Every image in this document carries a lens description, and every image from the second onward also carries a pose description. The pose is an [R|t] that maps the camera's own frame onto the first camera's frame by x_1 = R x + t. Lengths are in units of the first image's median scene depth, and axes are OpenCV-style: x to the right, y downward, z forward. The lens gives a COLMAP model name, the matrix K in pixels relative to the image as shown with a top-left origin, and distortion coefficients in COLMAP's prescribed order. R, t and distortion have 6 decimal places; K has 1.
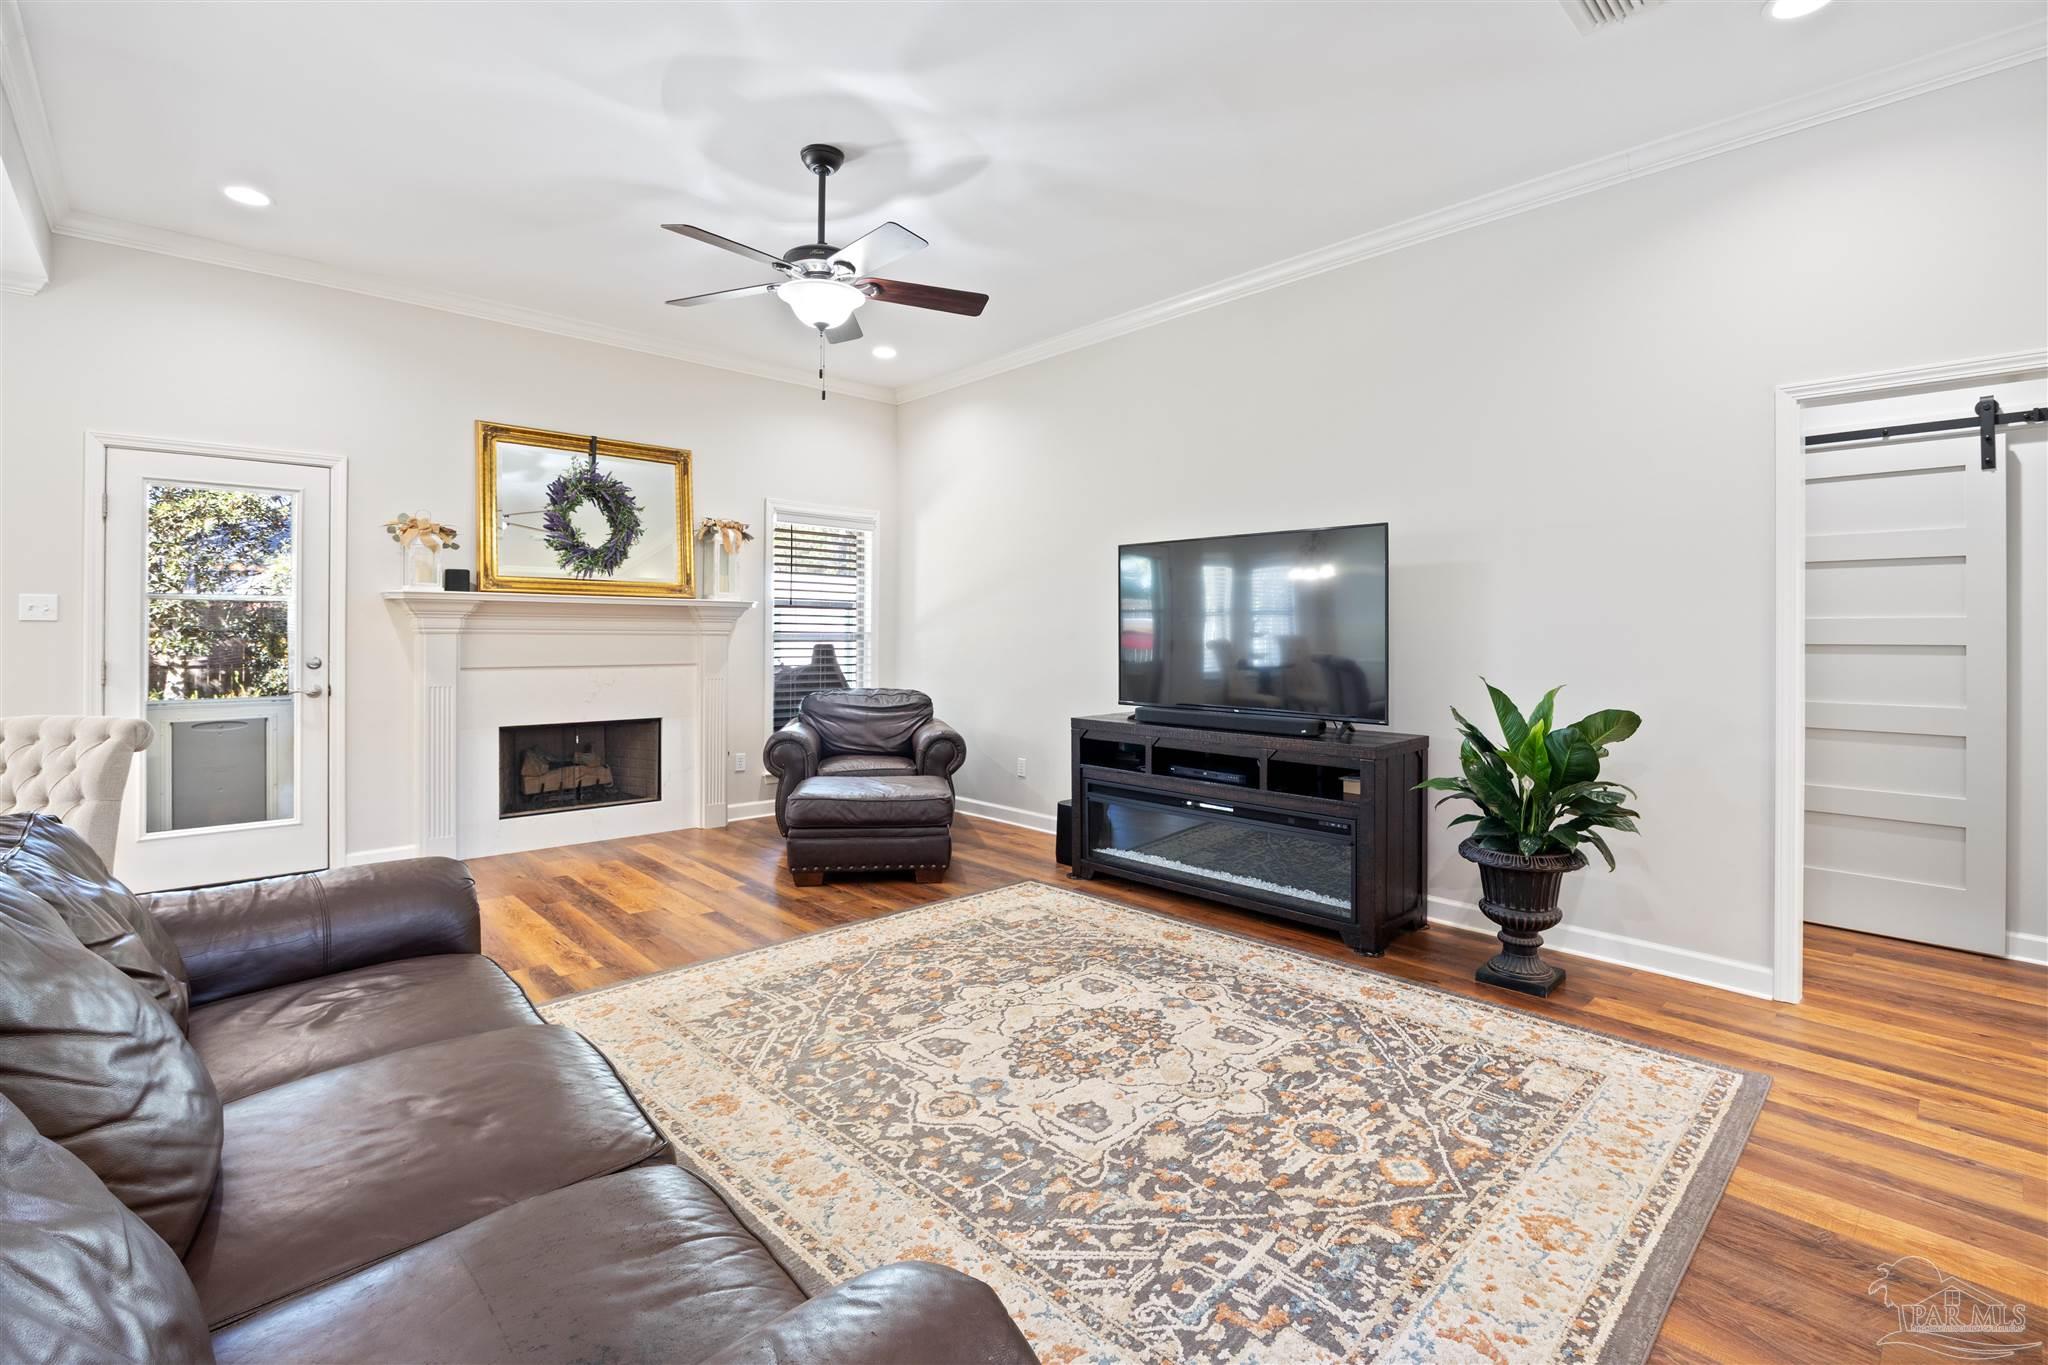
lens RADIAL K [[922.1, 0, 1030.4], [0, 922.1, 640.5], [0, 0, 1]] dist [-0.012907, -0.000210]
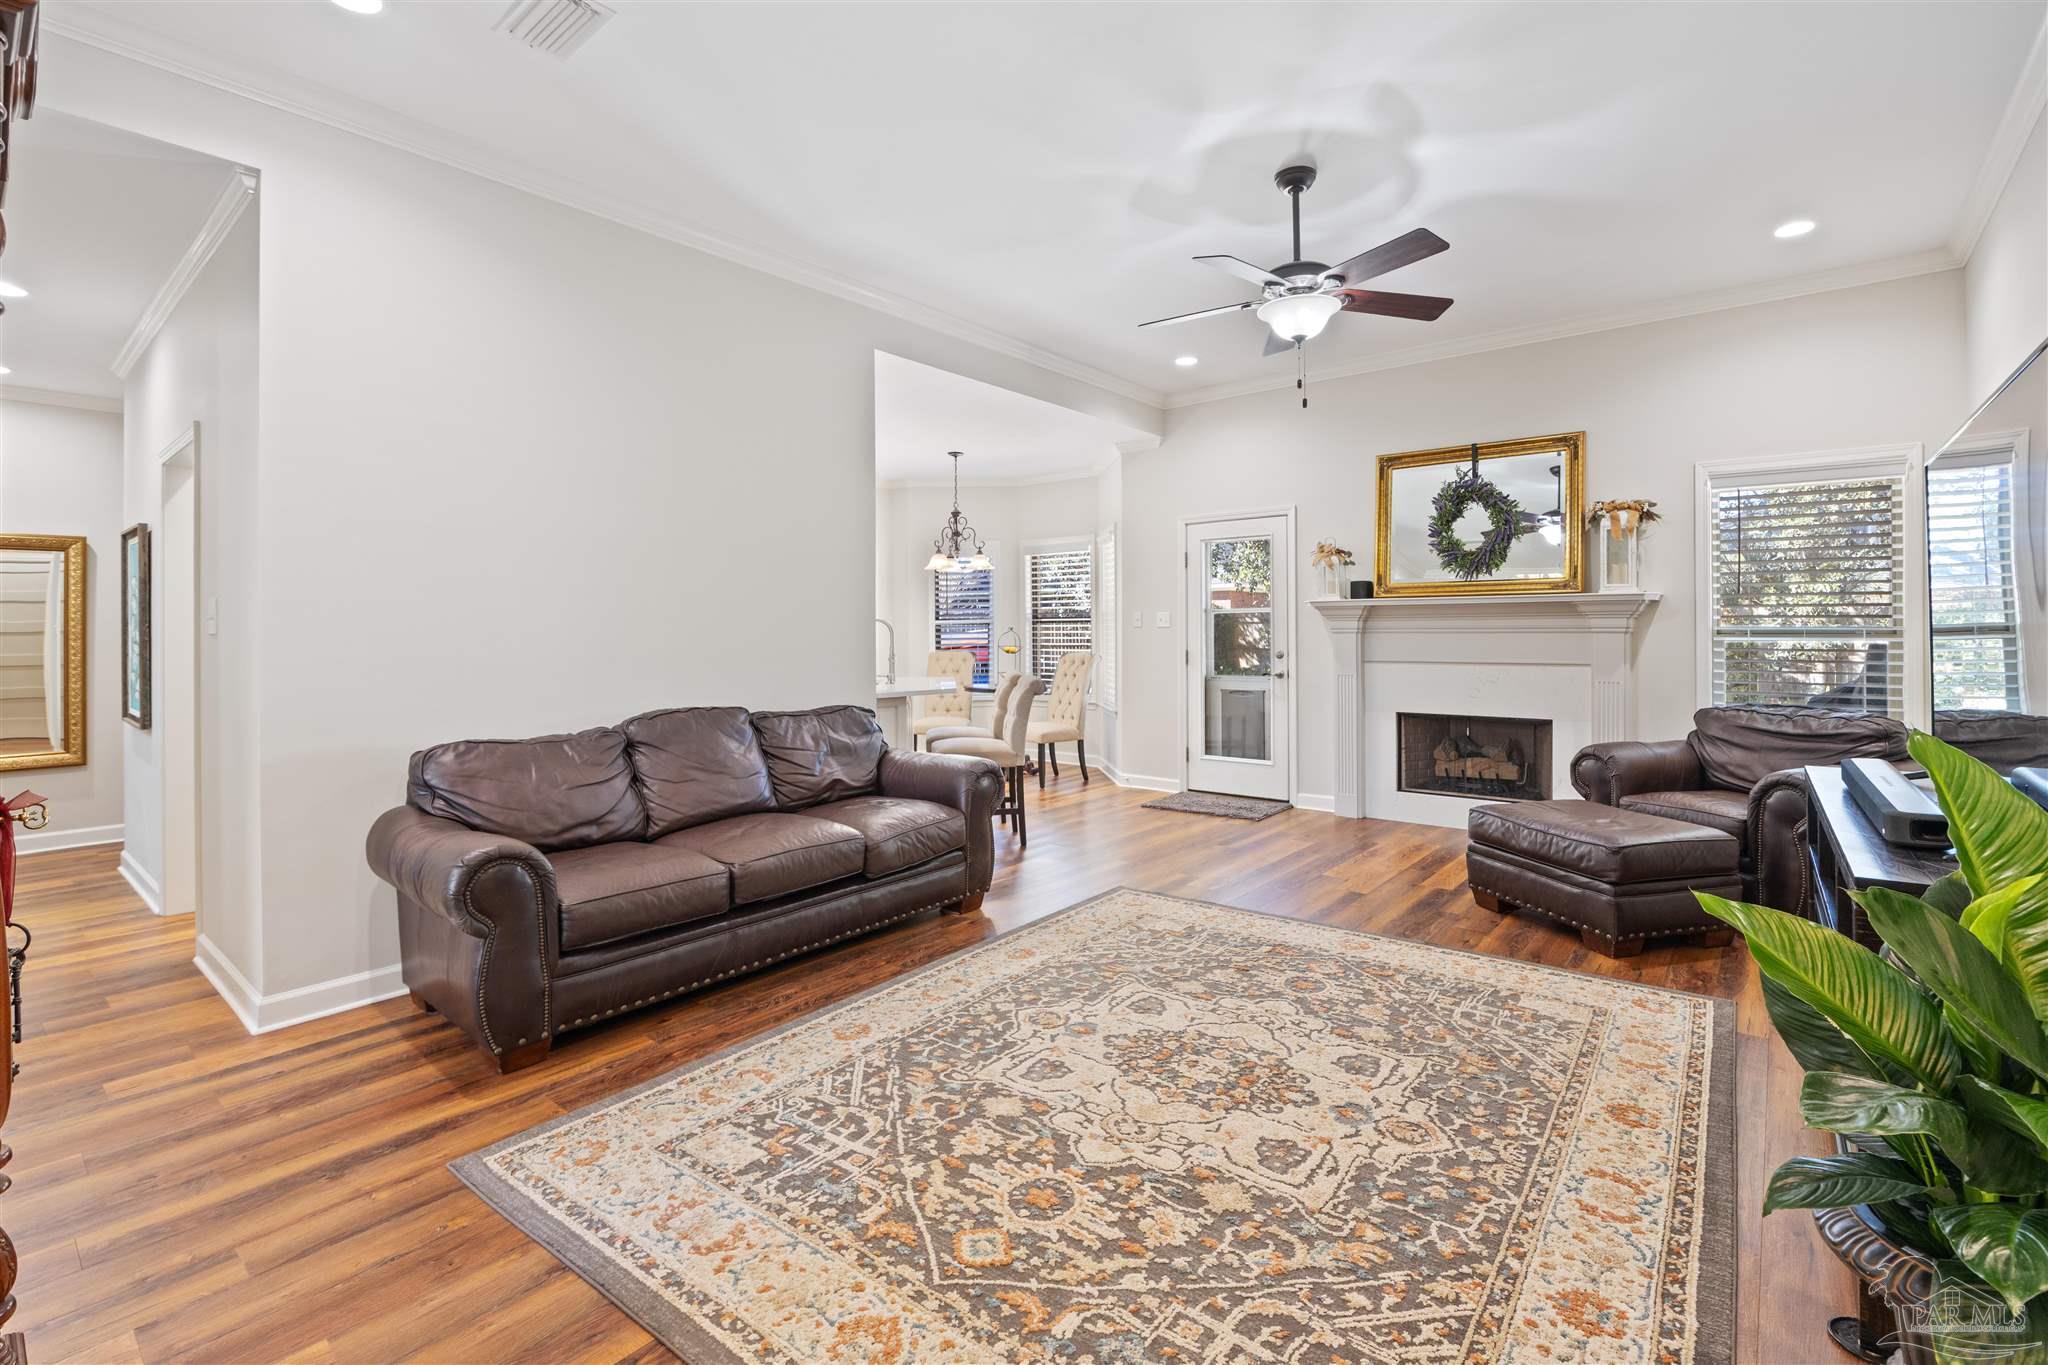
lens RADIAL K [[922.1, 0, 1030.4], [0, 922.1, 640.5], [0, 0, 1]] dist [-0.012907, -0.000210]
pose [[0.132683, 0.000457, -0.991158, 0.827222], [0.001372, 0.999999, 0.000645, 0.000920], [0.991158, -0.001445, 0.132682, 0.600584]]
